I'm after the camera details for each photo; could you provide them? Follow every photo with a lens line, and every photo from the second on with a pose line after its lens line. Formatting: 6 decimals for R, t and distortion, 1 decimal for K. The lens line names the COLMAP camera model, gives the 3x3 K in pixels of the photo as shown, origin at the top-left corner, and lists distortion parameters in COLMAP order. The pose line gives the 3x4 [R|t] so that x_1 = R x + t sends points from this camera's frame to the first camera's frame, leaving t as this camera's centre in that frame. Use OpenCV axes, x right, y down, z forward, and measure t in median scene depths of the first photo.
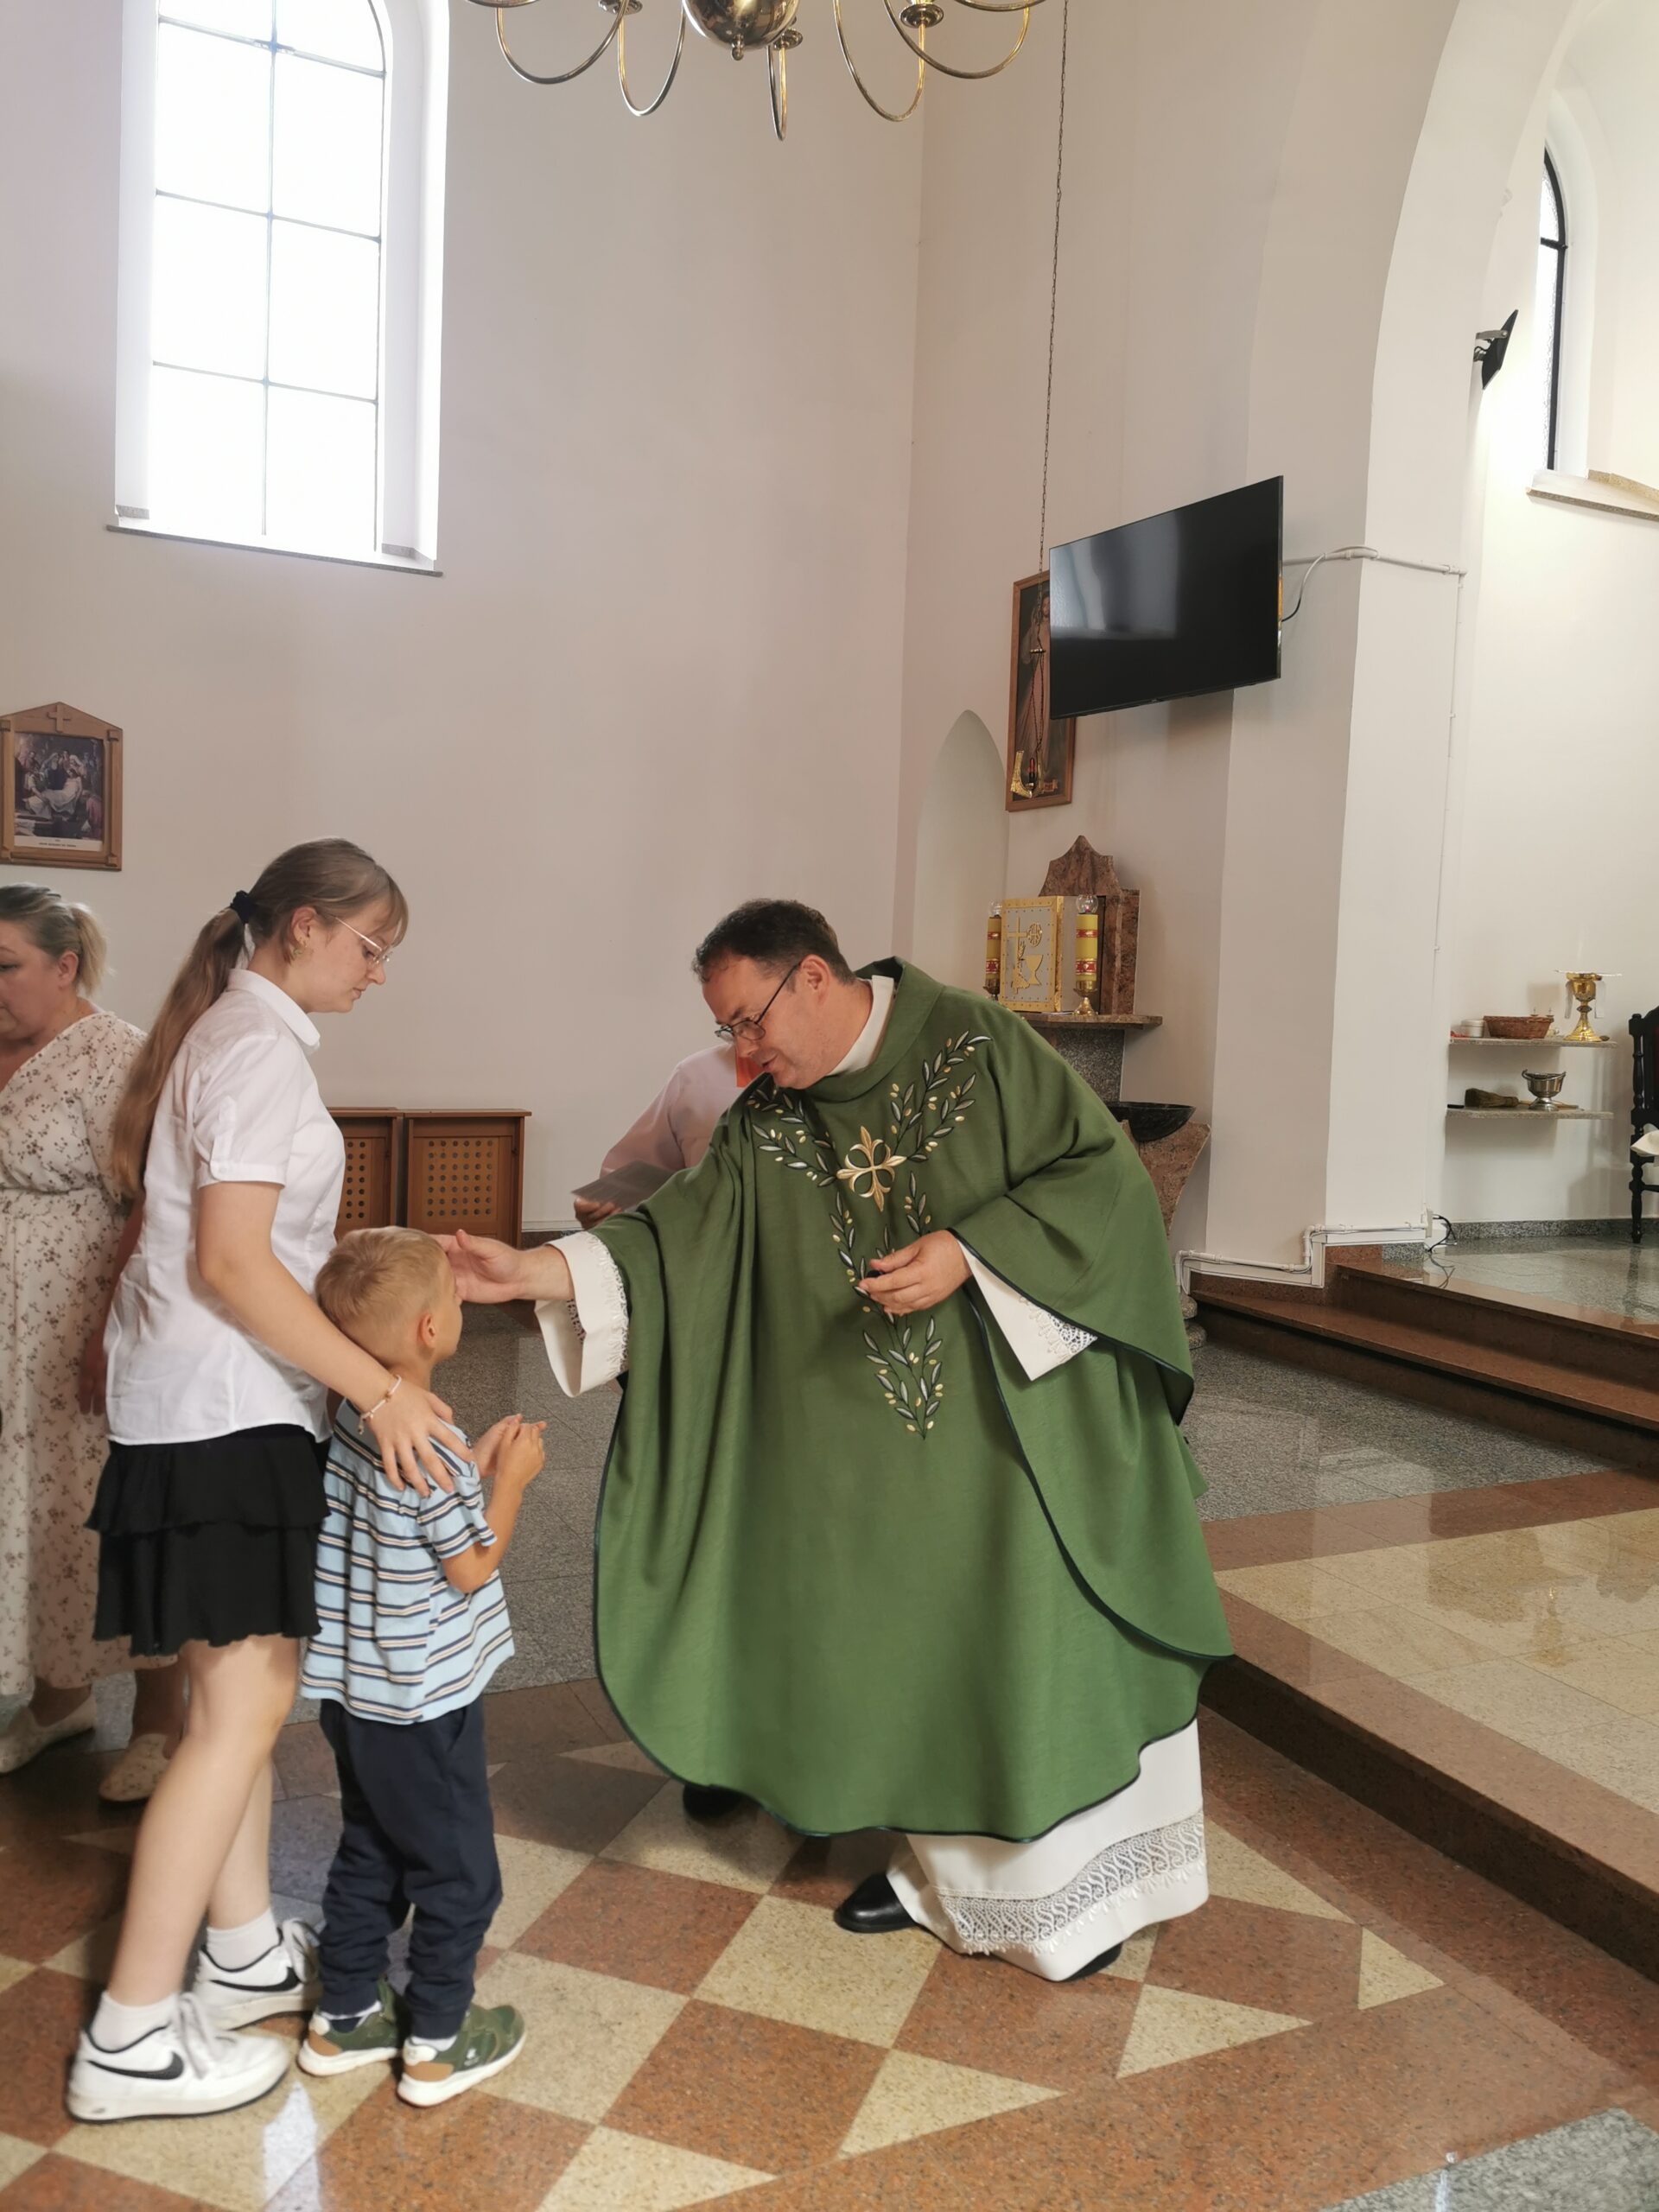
lens RADIAL K [[1704.9, 0, 779.8], [0, 1704.9, 1098.8], [0, 0, 1]] dist [0.041855, -0.052370]
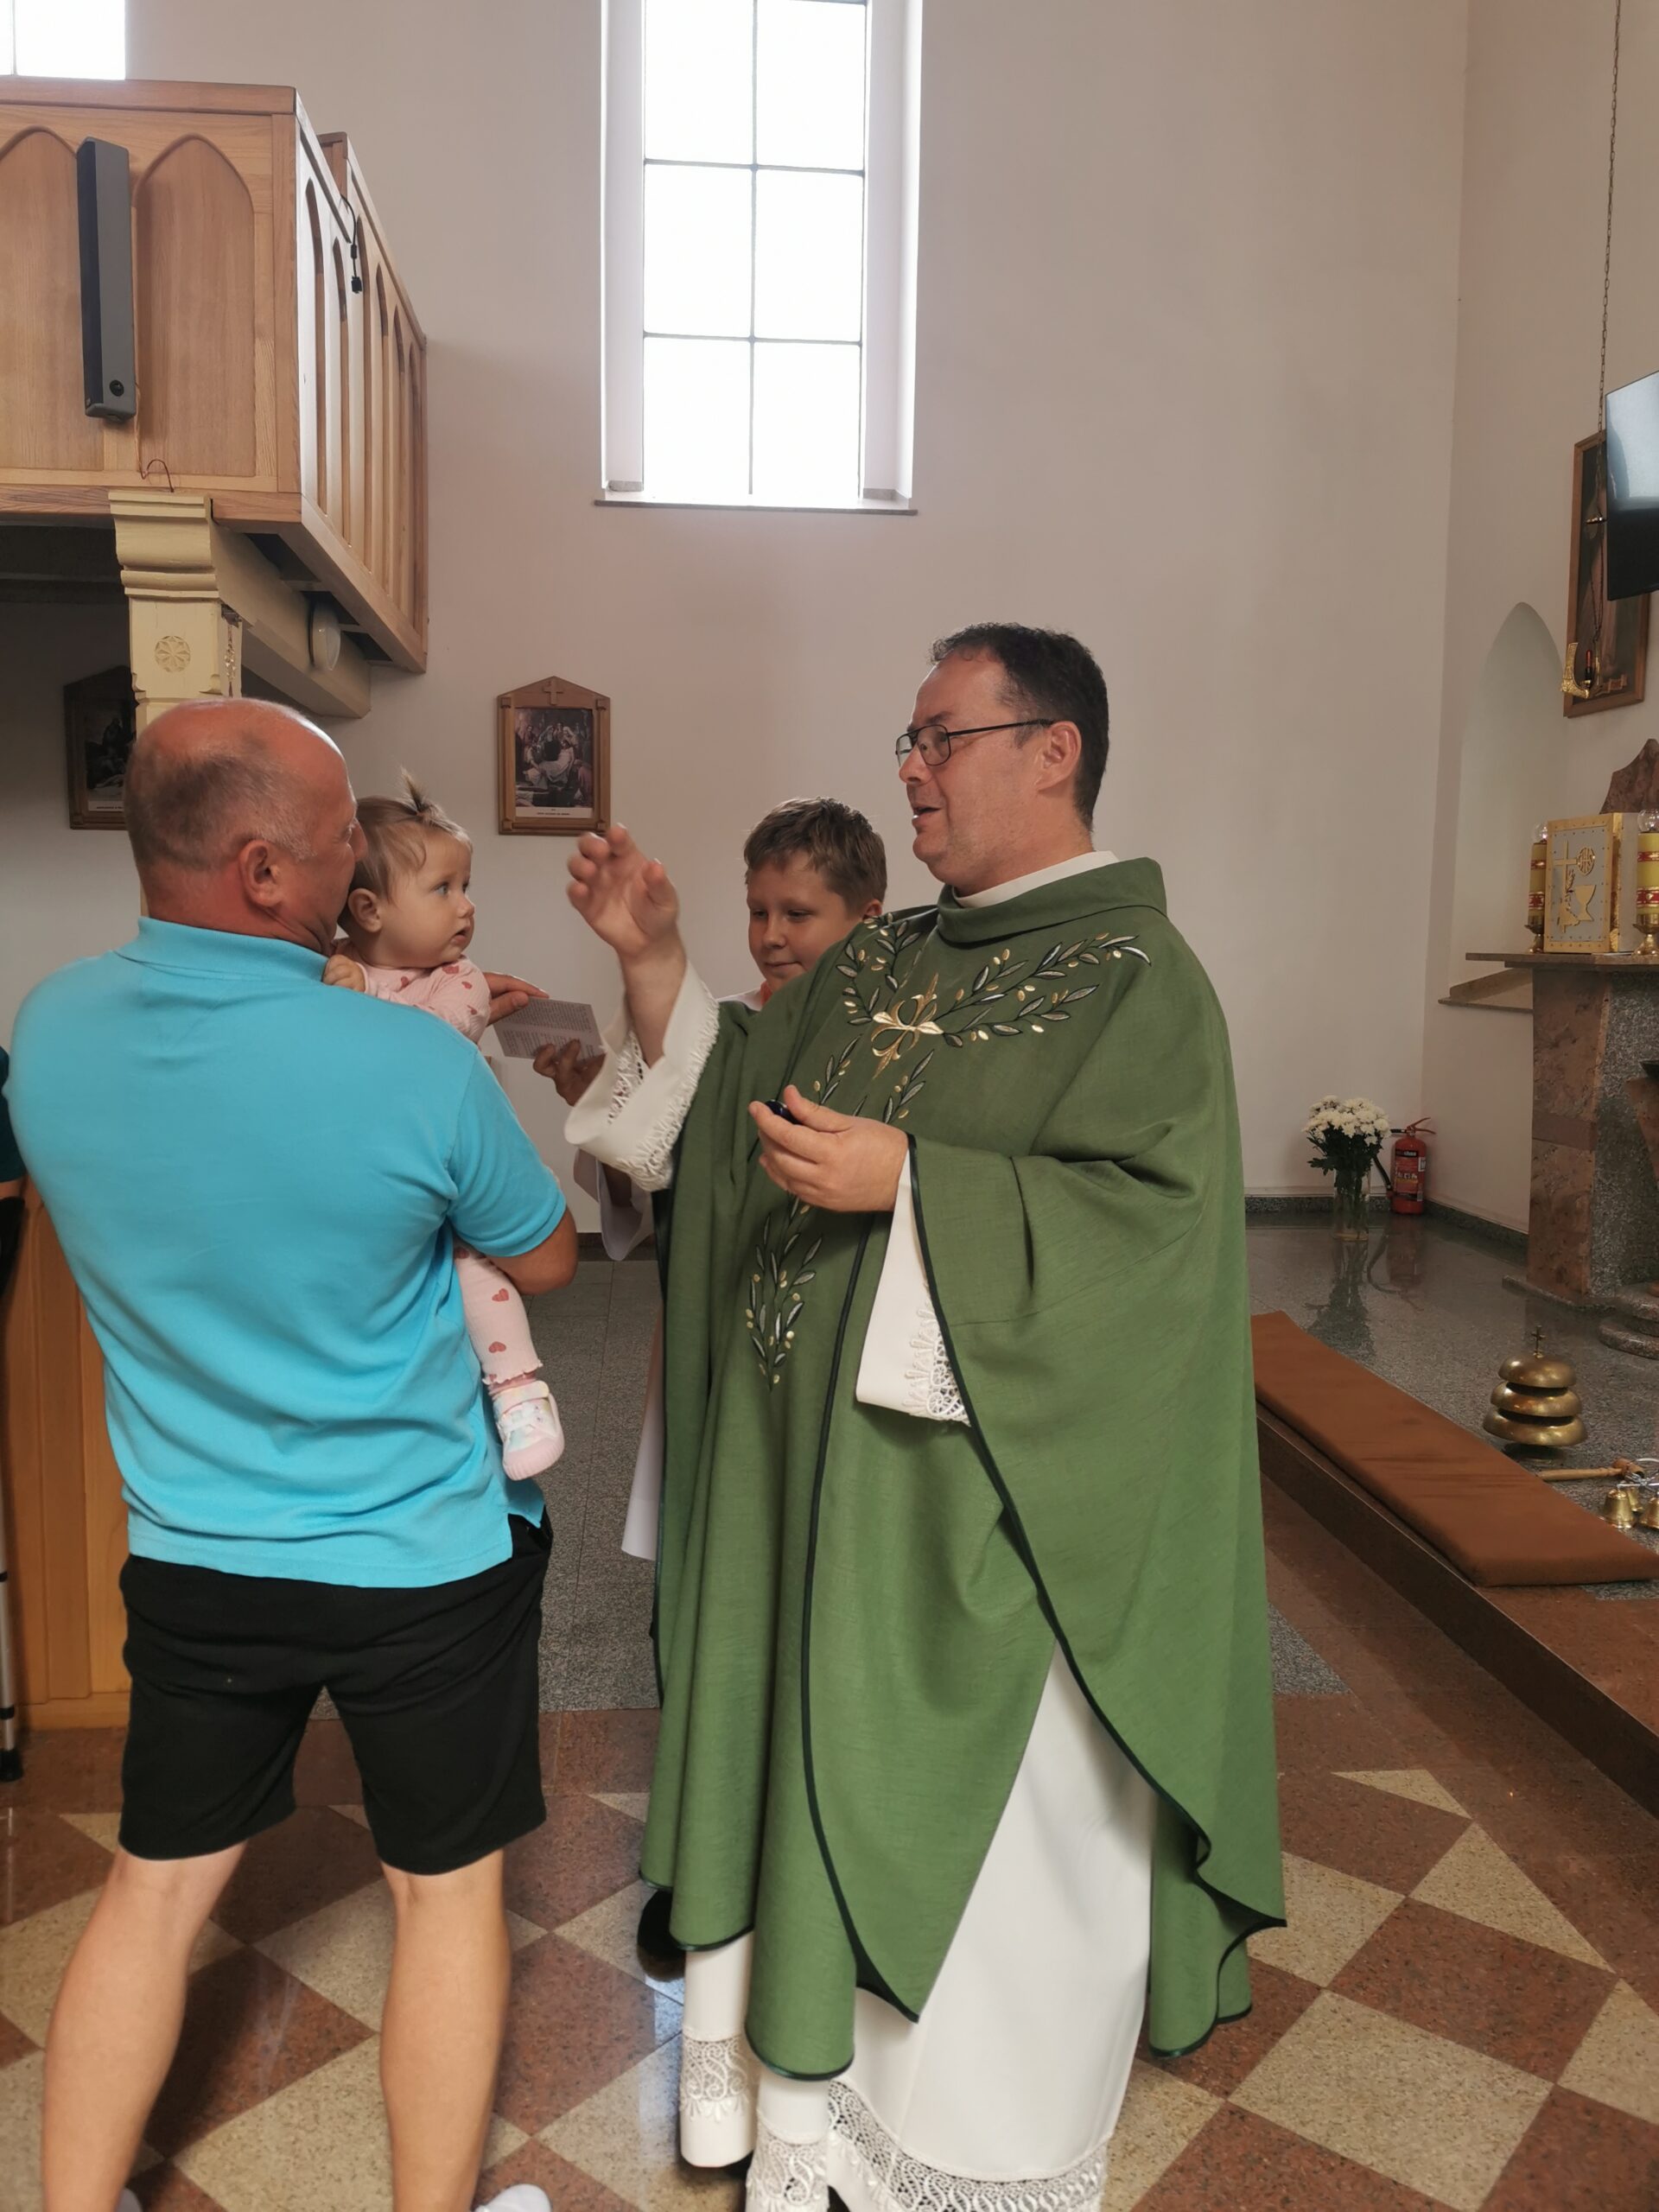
lens RADIAL K [[1704.8, 0, 782.3], [0, 1704.8, 1105.0], [0, 0, 1]] dist [0.003697, -0.009315]
pose [[0.939745, 0.007692, -0.341791, 0.155316], [0.001318, 0.999658, 0.026121, 0.002884], [0.341875, -0.024997, 0.939413, 0.176330]]
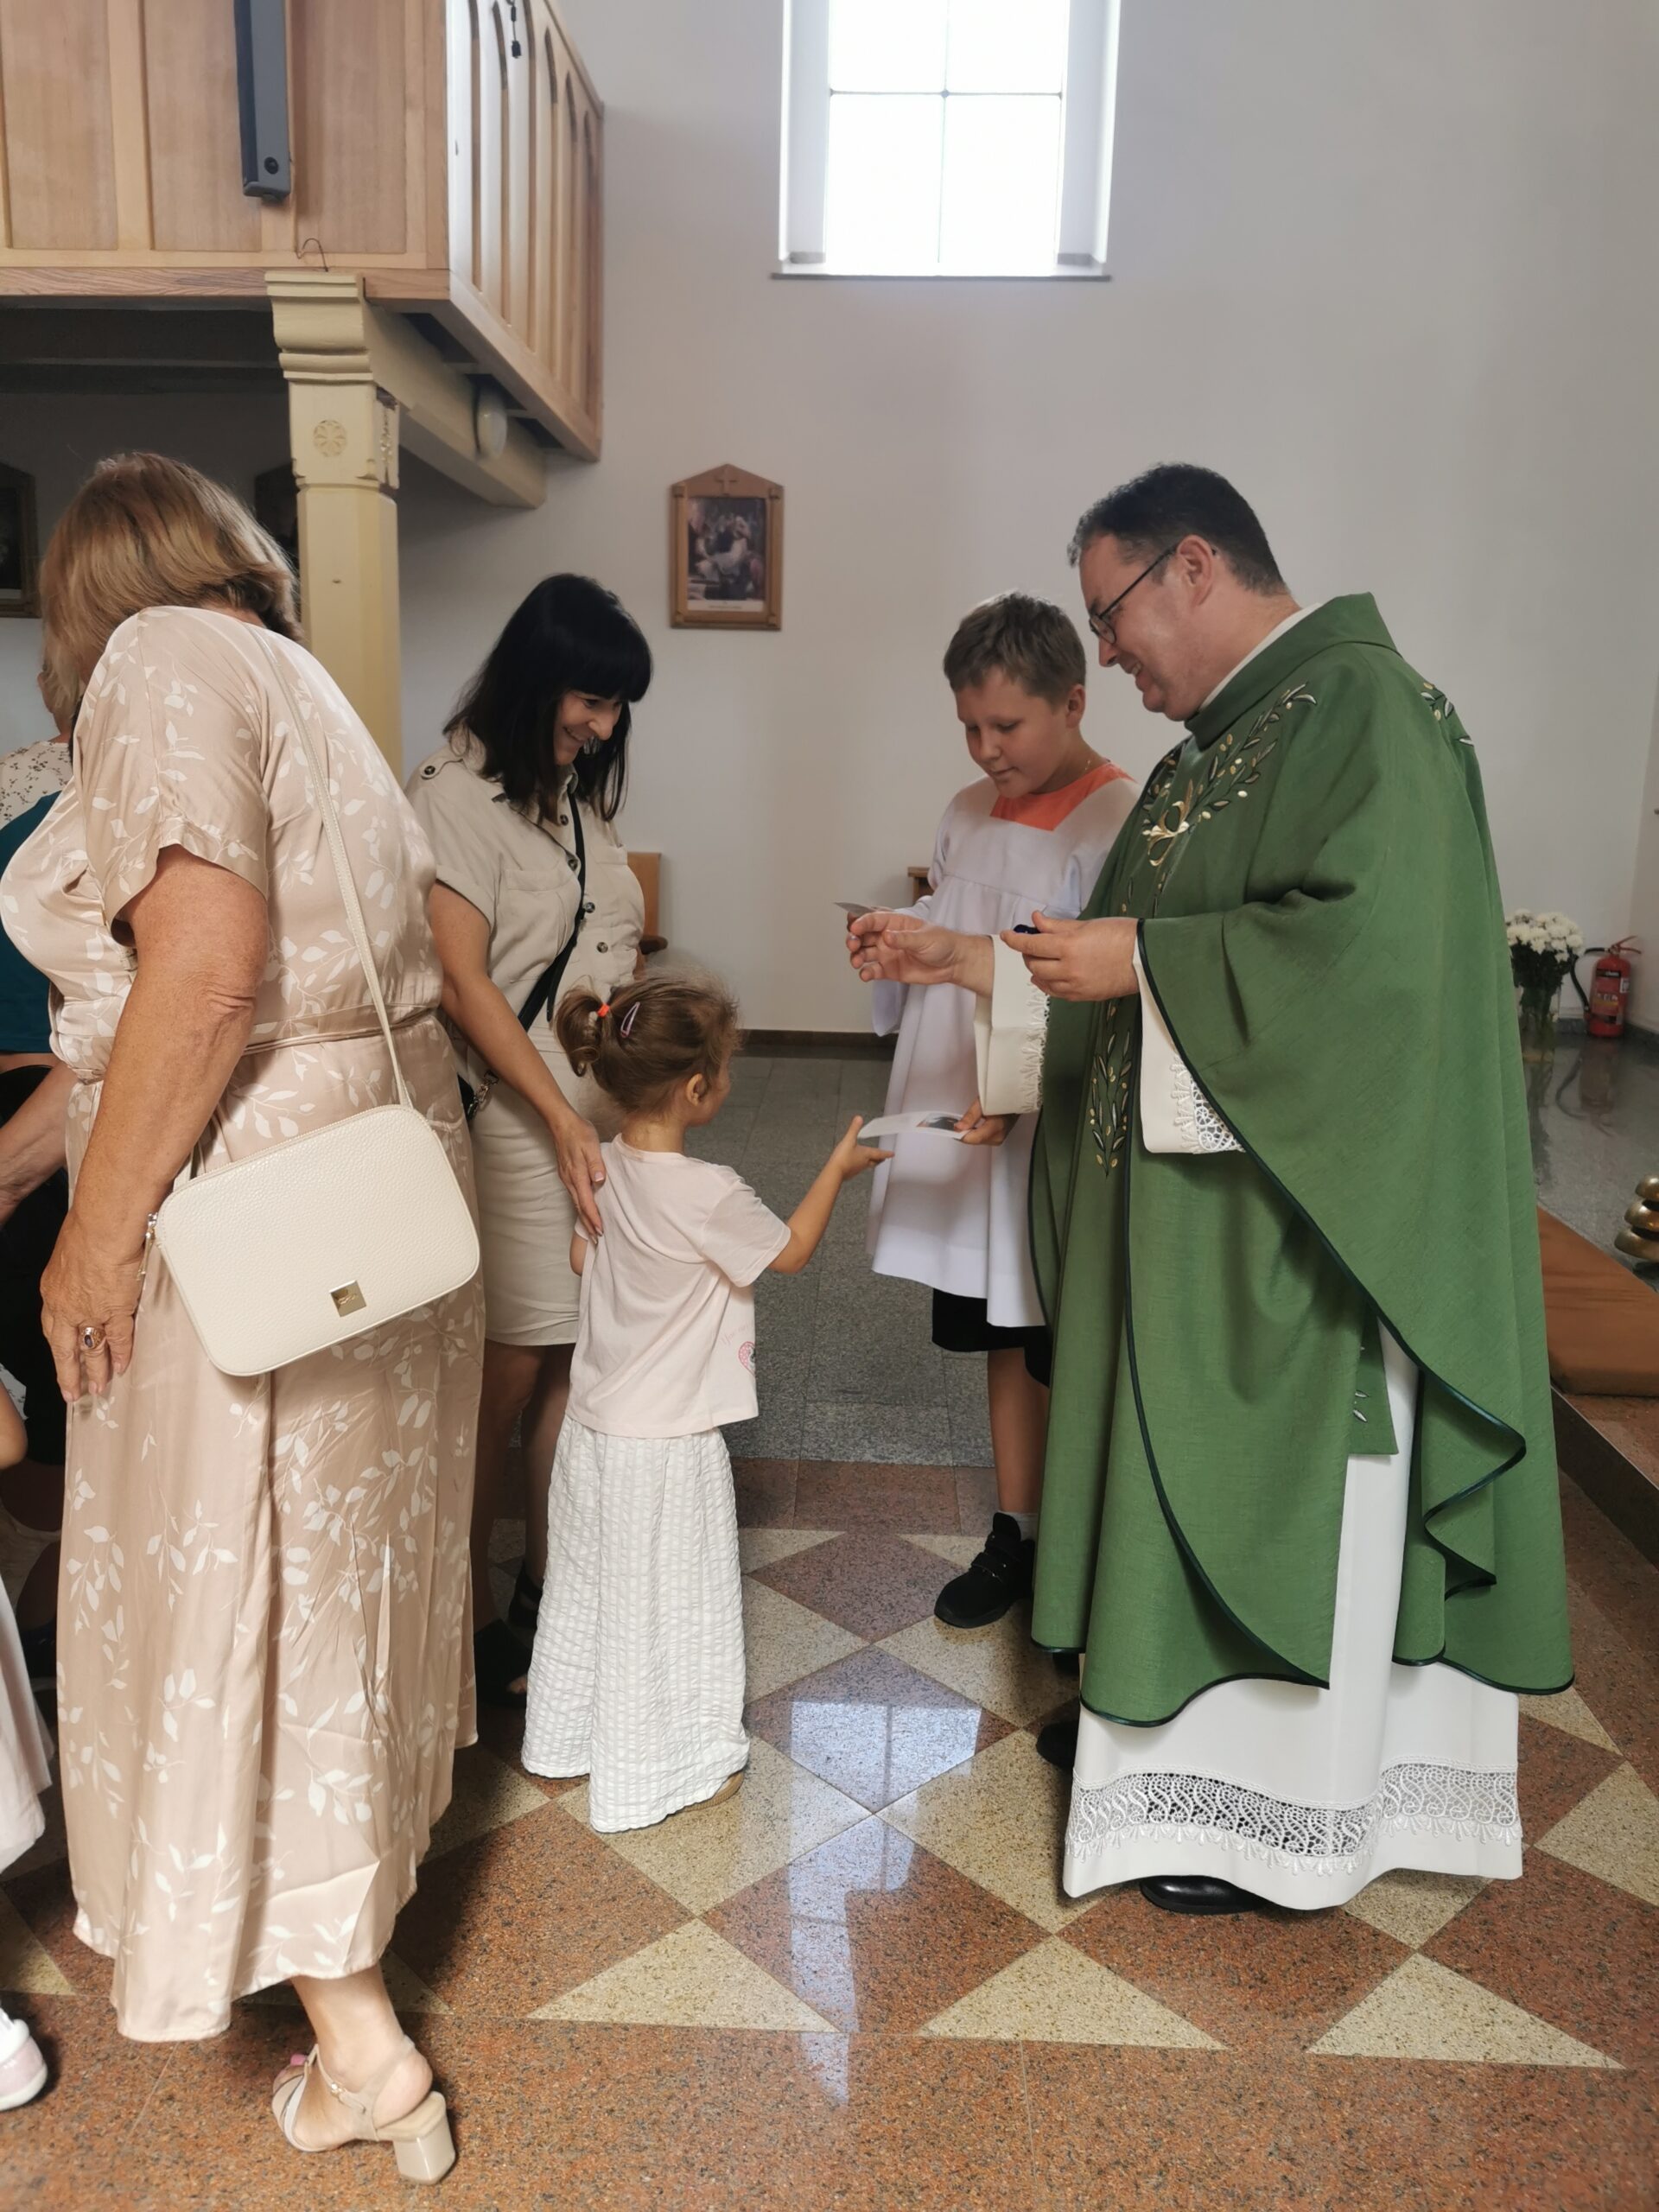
lens RADIAL K [[1698.6, 0, 786.4], [0, 1698.6, 1094.1], [0, 0, 1]] dist [0.031468, -0.044241]
pose [[0.888770, 0.076778, -0.451878, 0.243703], [-0.019599, 0.991335, 0.129889, 0.022281], [0.457935, -0.106585, 0.882573, 0.186104]]
